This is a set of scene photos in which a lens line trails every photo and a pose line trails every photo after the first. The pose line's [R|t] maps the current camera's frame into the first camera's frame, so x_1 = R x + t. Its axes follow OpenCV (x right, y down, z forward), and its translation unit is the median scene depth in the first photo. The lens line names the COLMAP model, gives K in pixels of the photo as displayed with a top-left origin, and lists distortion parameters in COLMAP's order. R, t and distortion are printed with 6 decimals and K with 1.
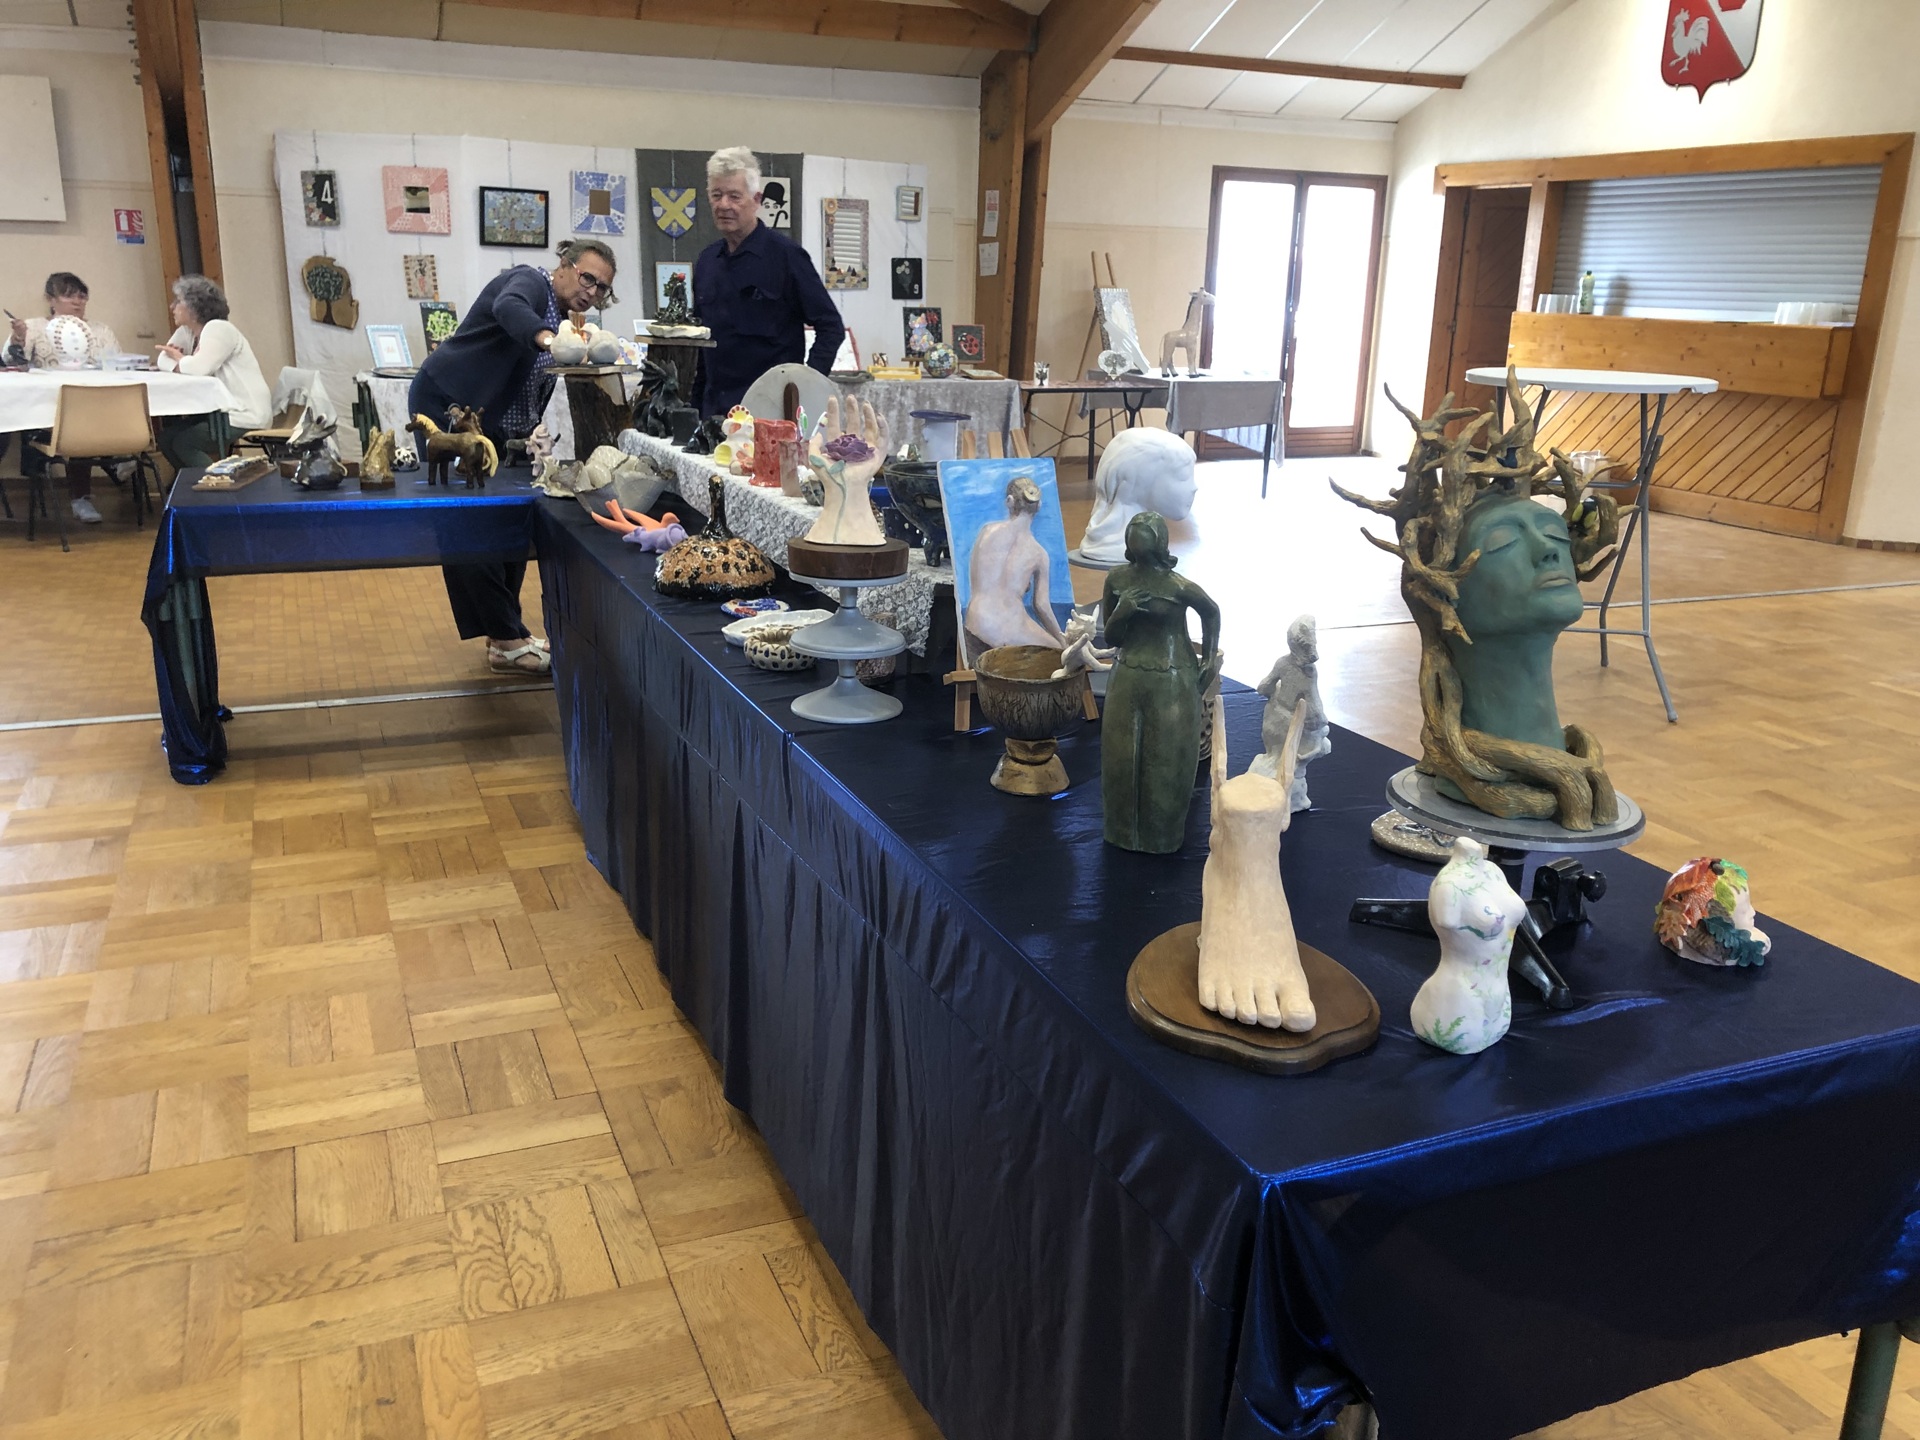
lens RADIAL K [[1557.8, 0, 960.0], [0, 1557.8, 720.0], [0, 0, 1]] dist [-0.004380, -0.003069]
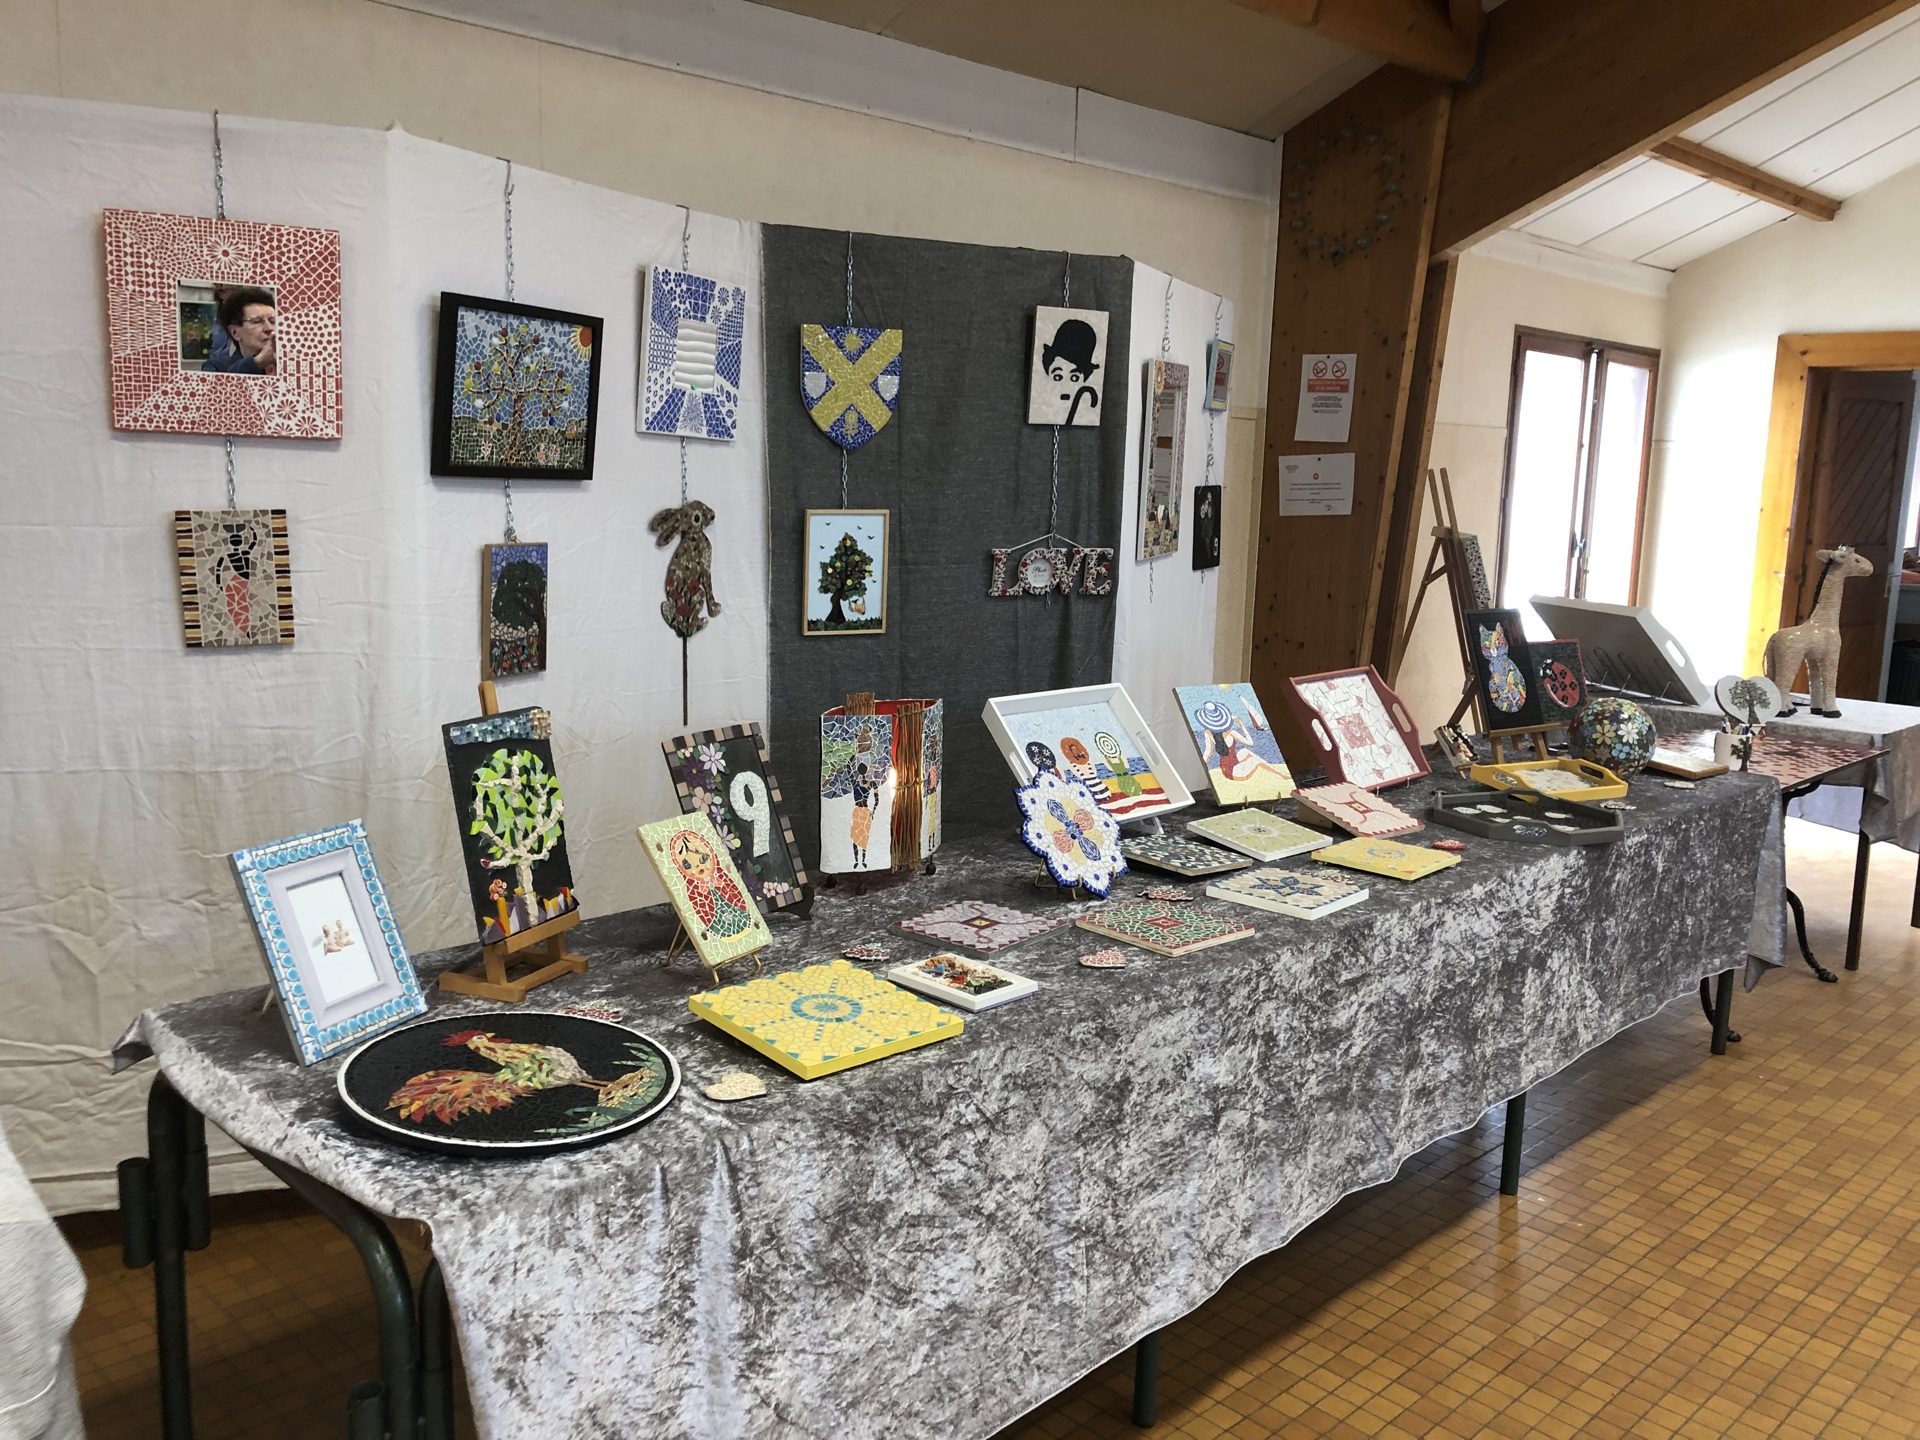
lens RADIAL K [[1545.9, 0, 960.0], [0, 1545.9, 720.0], [0, 0, 1]] dist [0.004794, -0.005784]
pose [[0.931393, -0.062460, 0.358616, -0.305153], [0.102085, 0.990454, -0.092626, -0.203183], [-0.349407, 0.122881, 0.928878, 0.636757]]
